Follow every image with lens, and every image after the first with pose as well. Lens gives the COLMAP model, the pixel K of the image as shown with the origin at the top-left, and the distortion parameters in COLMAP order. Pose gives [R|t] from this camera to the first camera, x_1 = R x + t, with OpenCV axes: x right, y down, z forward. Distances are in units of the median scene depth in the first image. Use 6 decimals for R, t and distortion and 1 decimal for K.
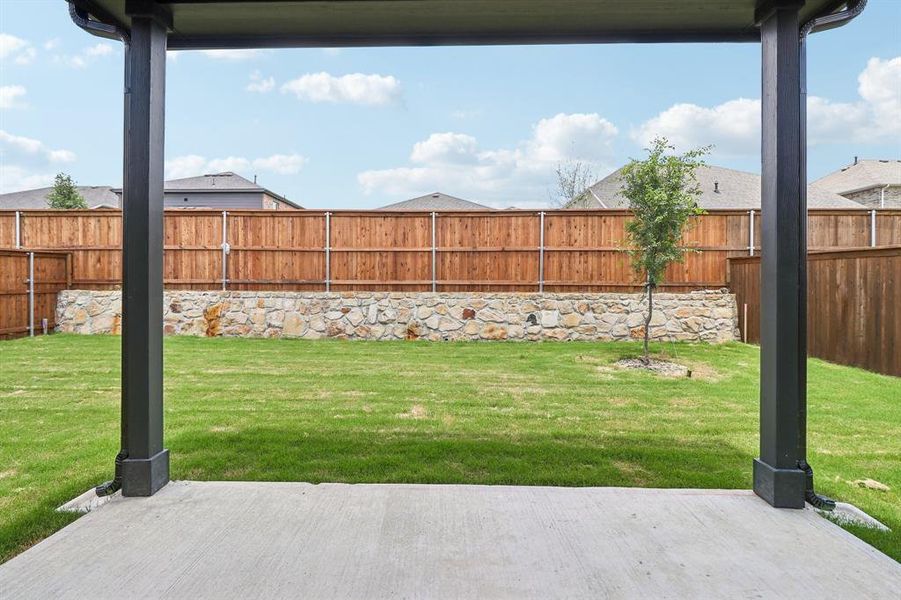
lens RADIAL K [[414.6, 0, 450.6], [0, 414.6, 283.3], [0, 0, 1]] dist [0.000729, -0.014113]
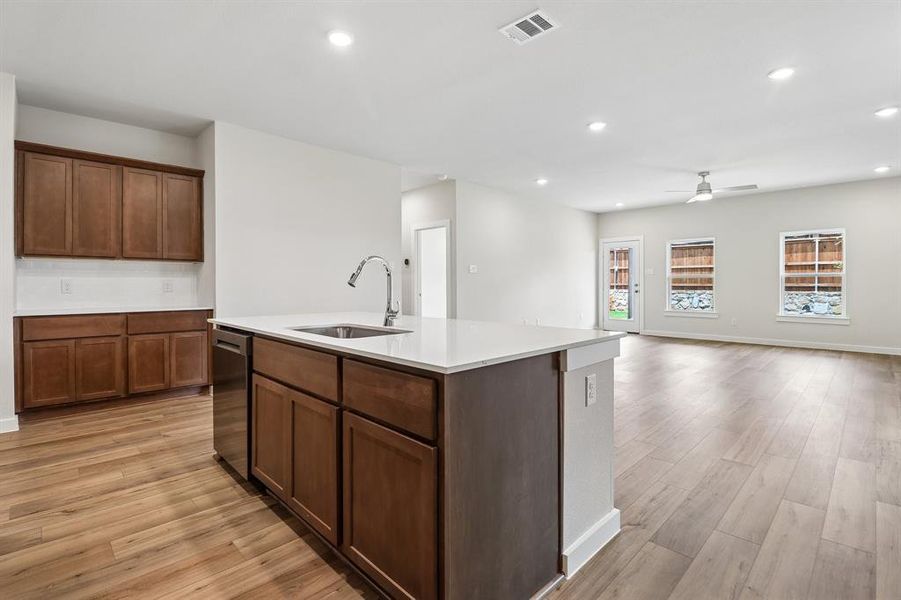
lens RADIAL K [[414.6, 0, 450.6], [0, 414.6, 283.3], [0, 0, 1]] dist [0.000729, -0.014113]
pose [[0.713968, -0.003598, -0.700169, 0.322121], [-0.000773, 0.999982, -0.005927, 0.001378], [0.700178, 0.004773, 0.713952, -1.073058]]
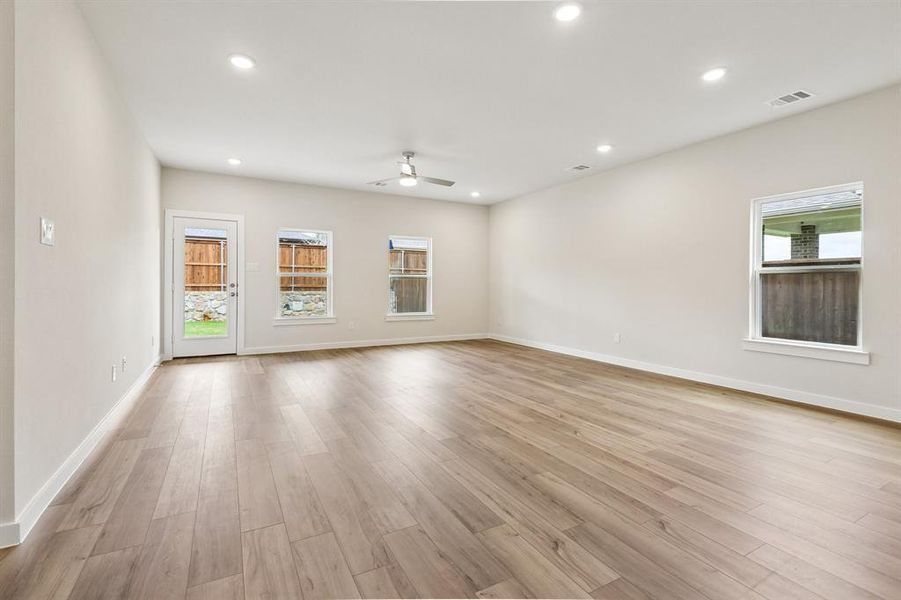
lens RADIAL K [[412.4, 0, 445.1], [0, 412.4, 287.6], [0, 0, 1]] dist [0.020494, -0.013878]
pose [[0.868923, 0.001328, 0.494945, -0.085116], [-0.002947, 0.999993, 0.002492, 0.000341], [-0.494938, -0.003624, 0.868921, -0.826407]]
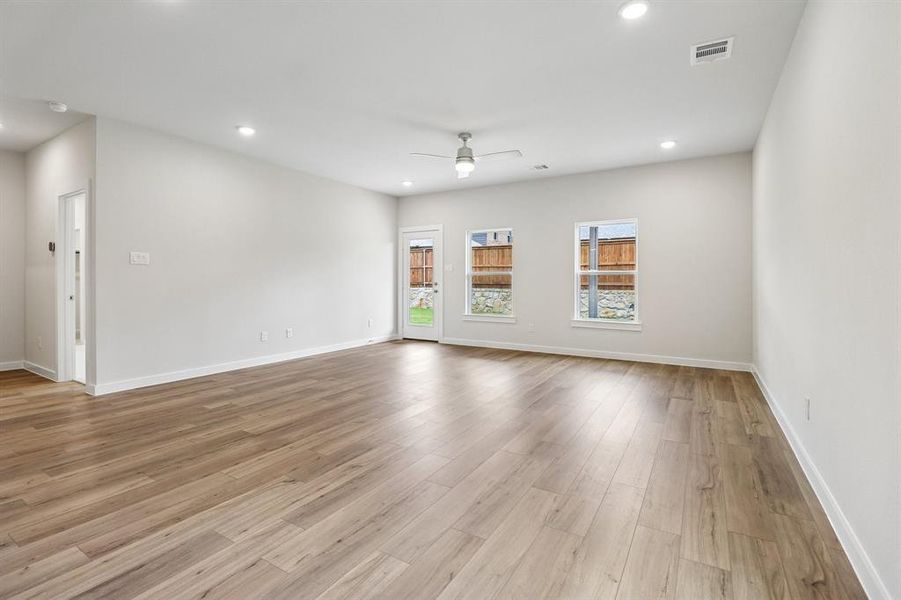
lens RADIAL K [[414.6, 0, 450.6], [0, 414.6, 283.3], [0, 0, 1]] dist [0.000729, -0.014113]
pose [[0.865947, 0.001984, -0.500132, 0.382220], [-0.003193, 0.999994, -0.001560, -0.000772], [0.500125, 0.002948, 0.865948, -0.755110]]
